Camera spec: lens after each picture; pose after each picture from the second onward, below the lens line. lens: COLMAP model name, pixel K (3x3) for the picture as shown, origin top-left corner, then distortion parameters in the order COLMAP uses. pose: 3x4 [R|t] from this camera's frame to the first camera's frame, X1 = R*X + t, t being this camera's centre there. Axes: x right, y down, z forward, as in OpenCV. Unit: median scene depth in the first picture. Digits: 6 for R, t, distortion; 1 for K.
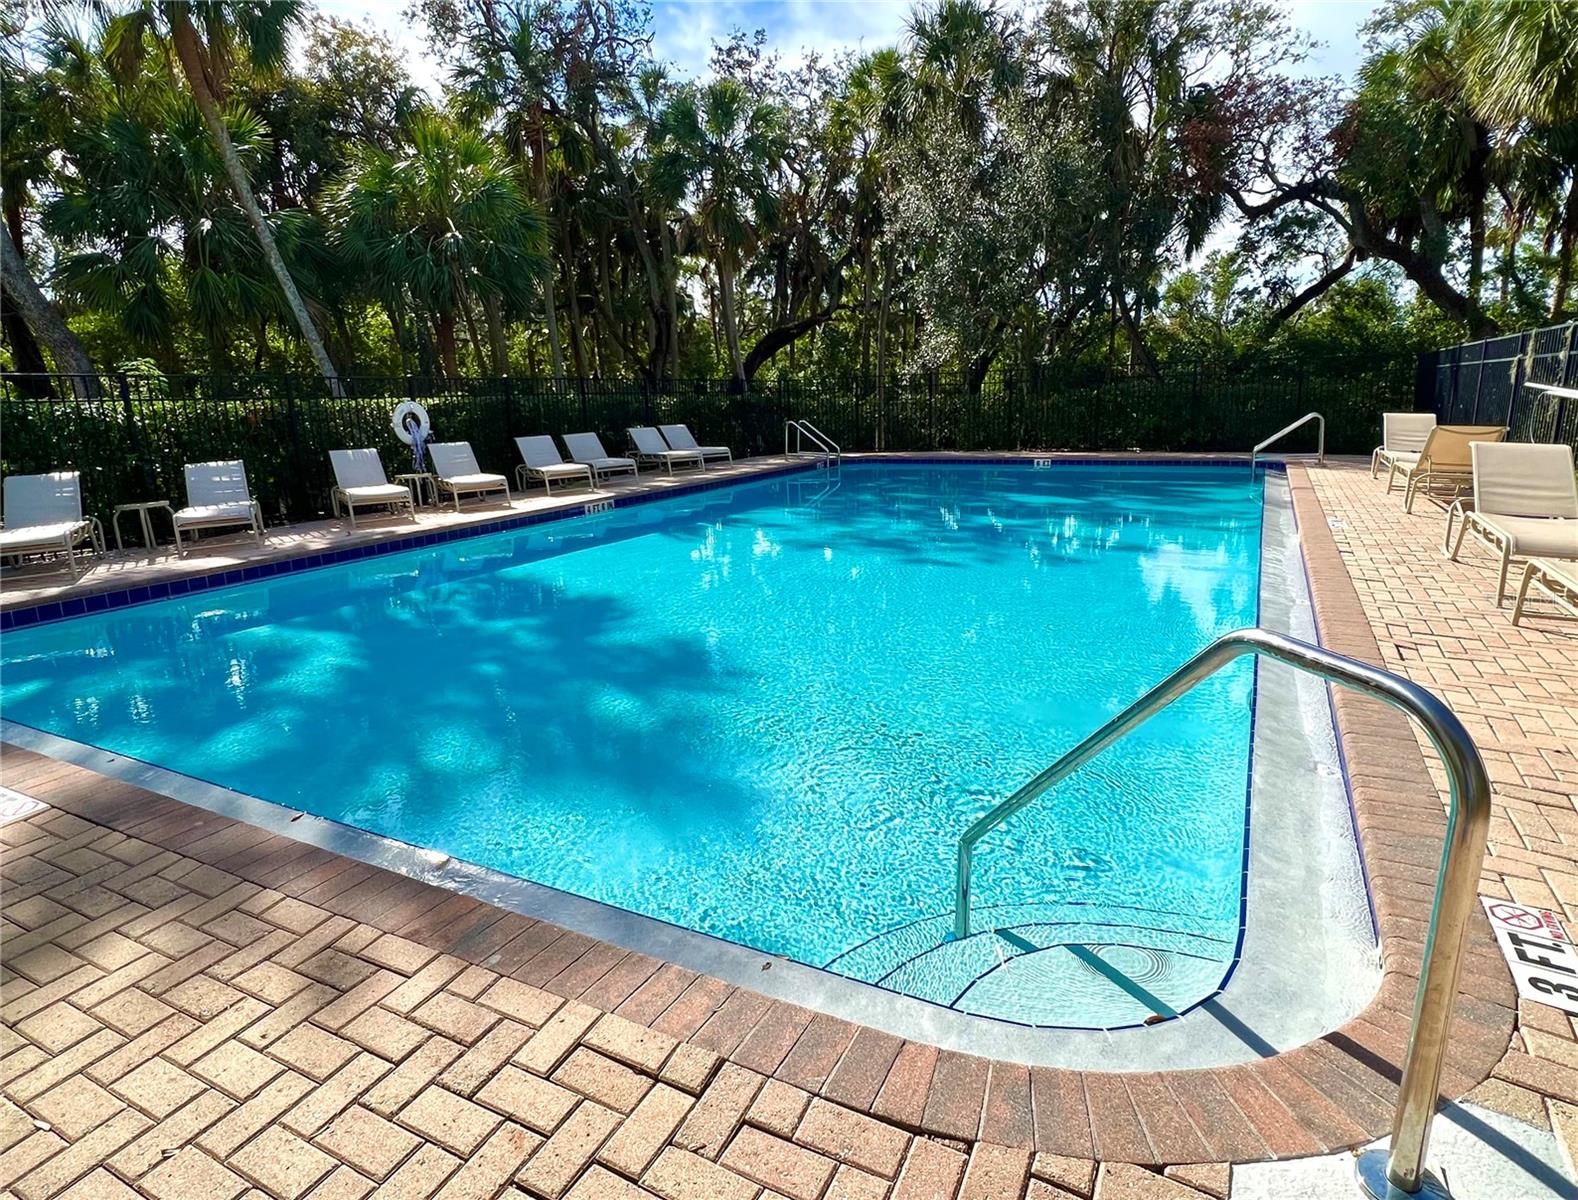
lens RADIAL K [[891.4, 0, 784.3], [0, 891.4, 591.9], [0, 0, 1]] dist [0.003089, 0.002099]
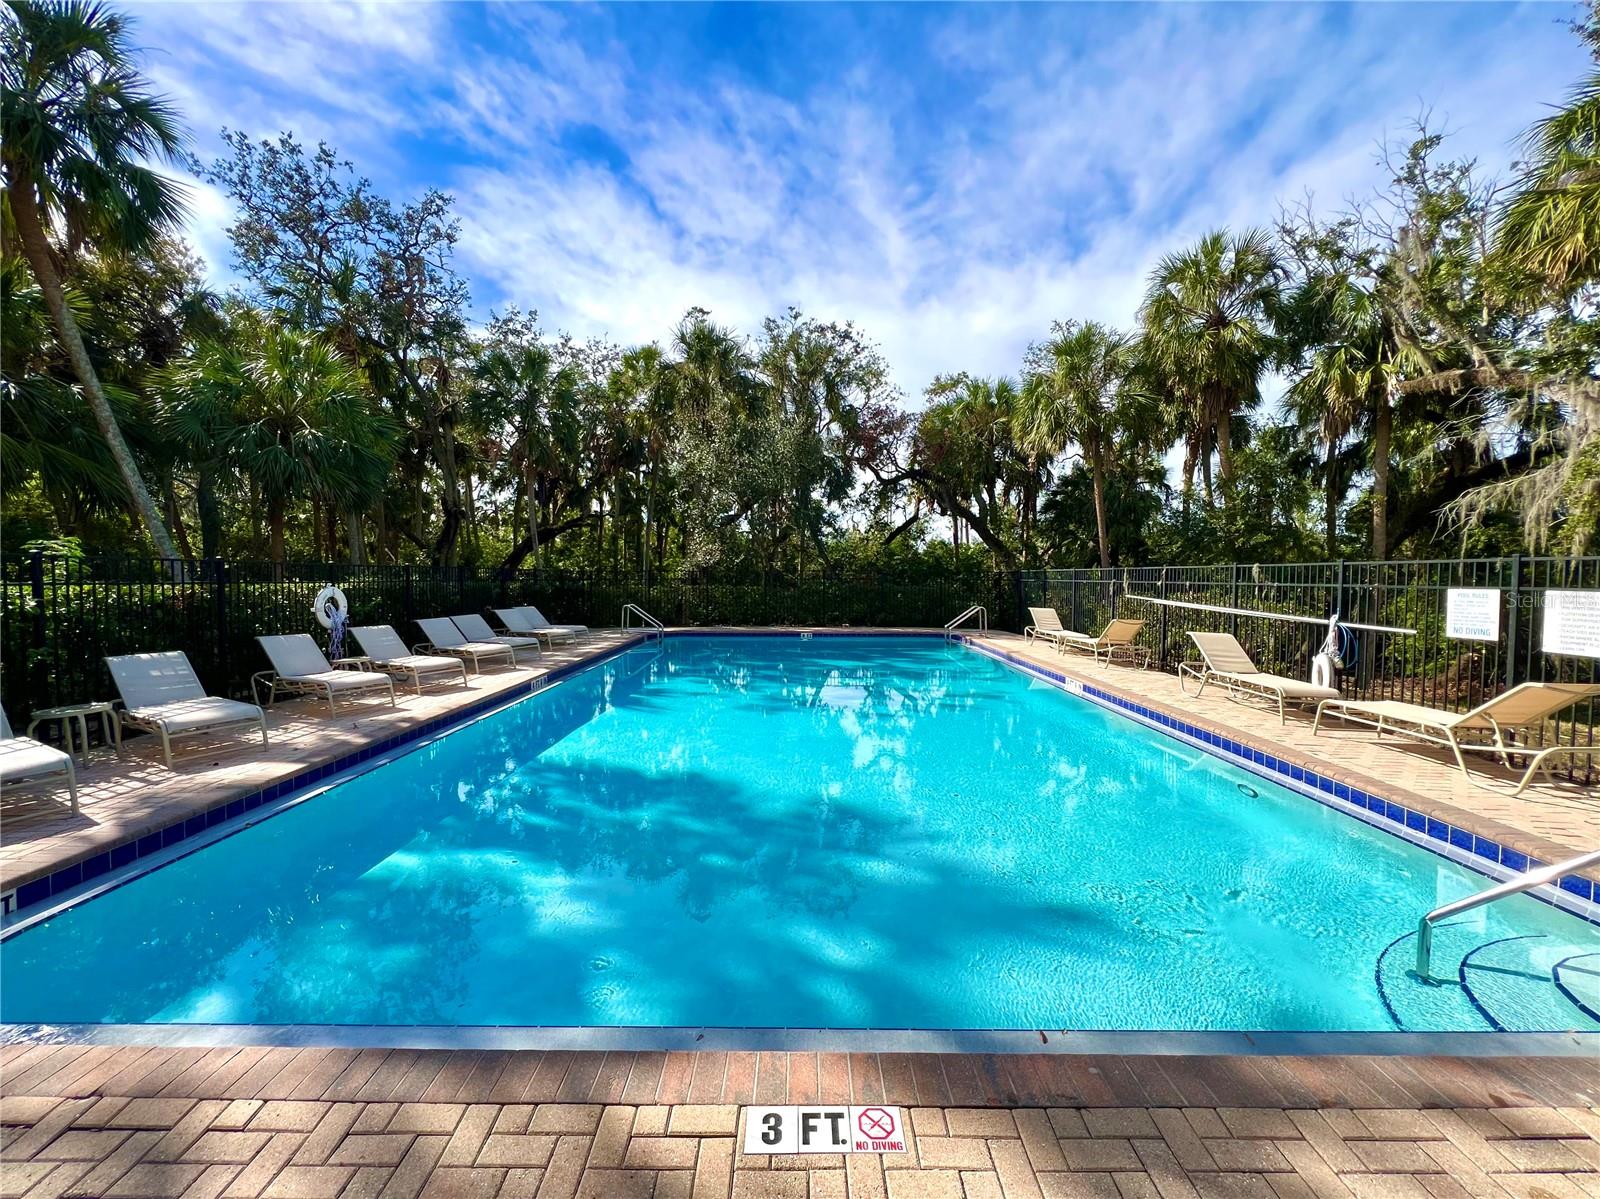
lens RADIAL K [[648.1, 0, 795.0], [0, 648.1, 606.5], [0, 0, 1]] dist [-0.004901, -0.000341]
pose [[0.884936, 0.010684, 0.465591, -0.264359], [0.070193, 0.985257, -0.156021, -0.035064], [-0.460393, 0.170750, 0.871139, 0.107164]]
